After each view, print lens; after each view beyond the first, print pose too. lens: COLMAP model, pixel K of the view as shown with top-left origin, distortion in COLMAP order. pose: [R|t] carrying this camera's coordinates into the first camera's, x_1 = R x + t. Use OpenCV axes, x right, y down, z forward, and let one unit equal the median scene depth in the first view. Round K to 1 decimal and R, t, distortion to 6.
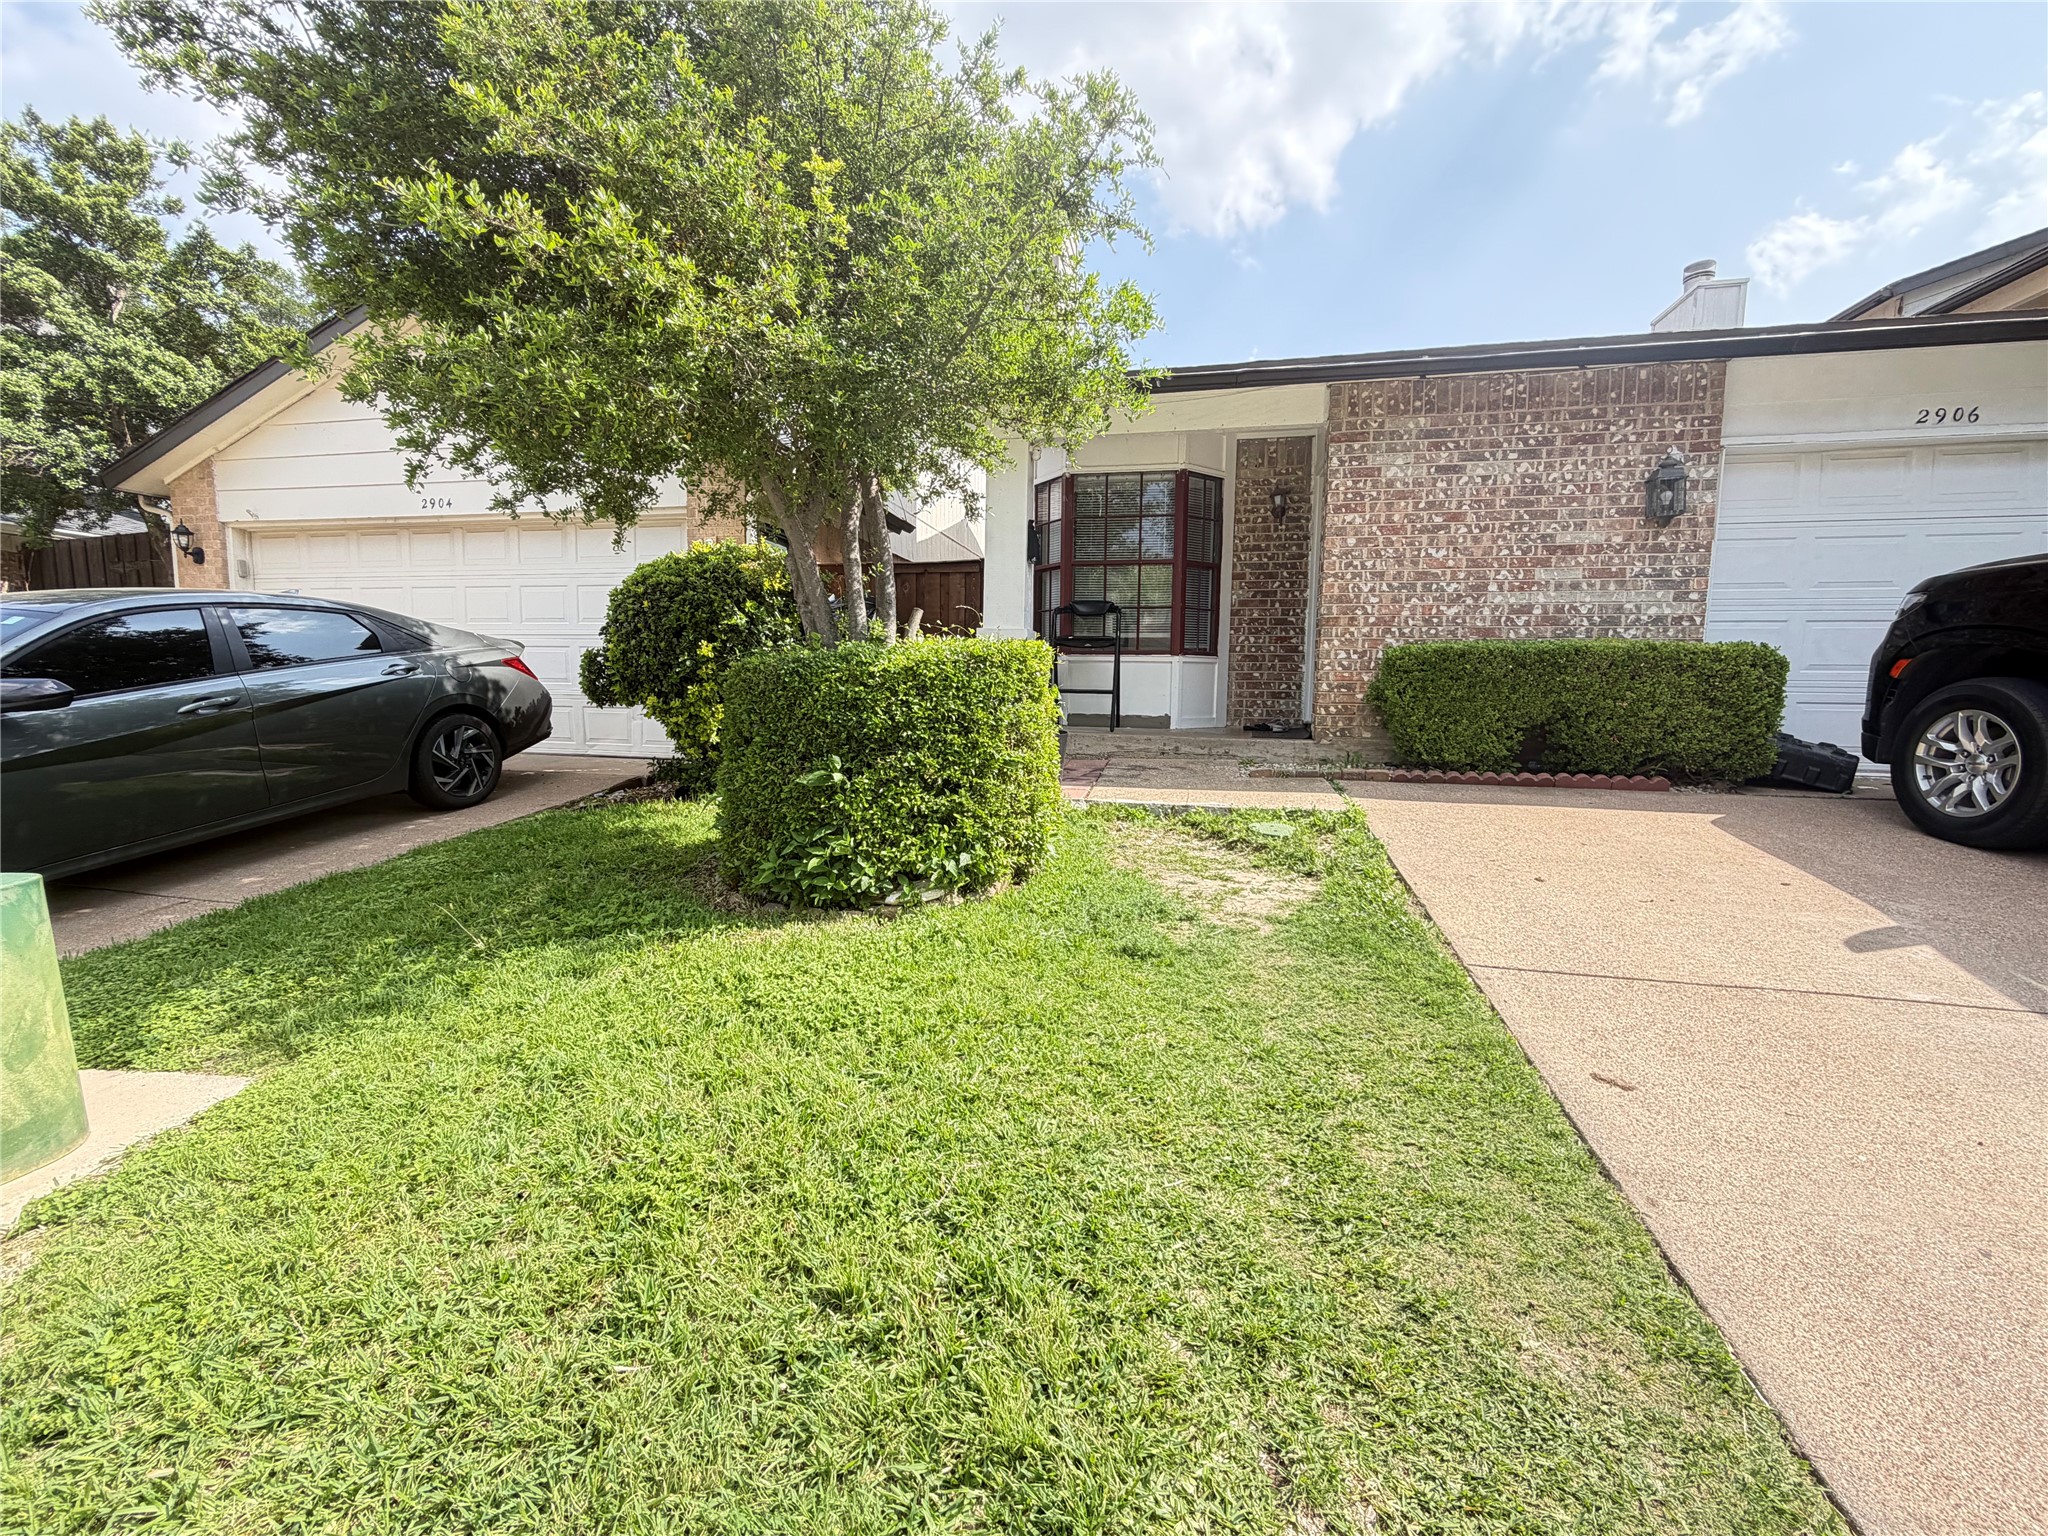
lens RADIAL K [[809.3, 0, 1027.6], [0, 809.3, 769.3], [0, 0, 1]] dist [-0.004338, 0.000495]
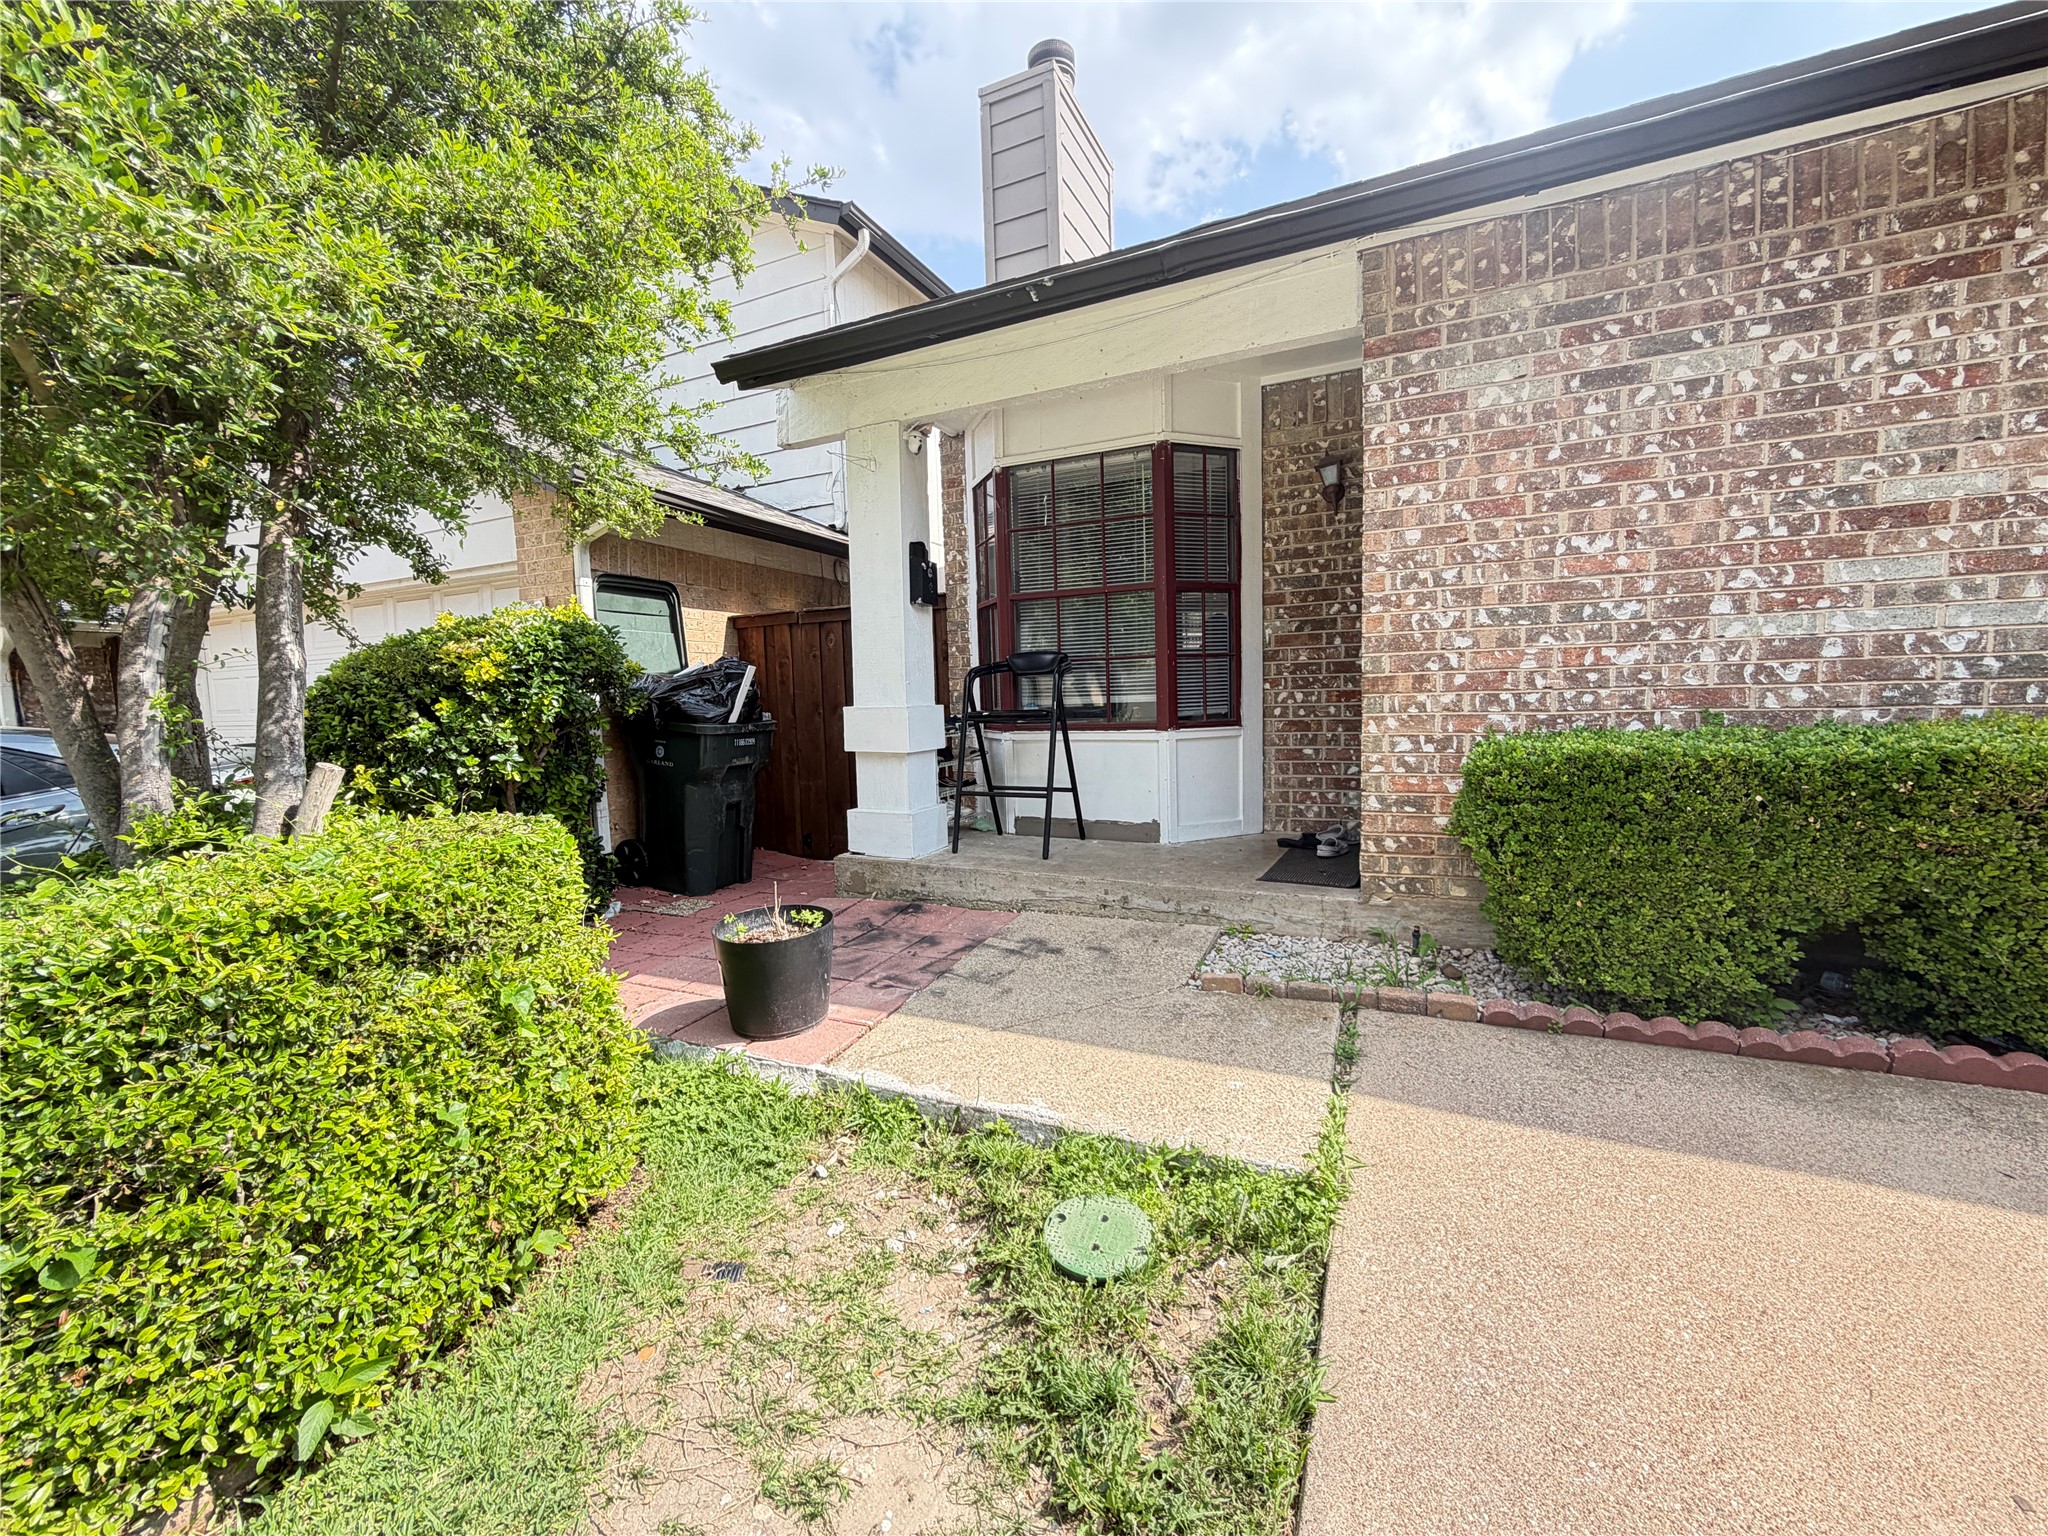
lens RADIAL K [[809.3, 0, 1022.9], [0, 809.3, 767.9], [0, 0, 1]] dist [-0.004338, 0.000495]
pose [[0.972993, -0.019860, -0.229978, 0.275734], [0.016270, 0.999715, -0.017497, -0.125712], [0.230259, 0.013282, 0.973039, 0.430398]]
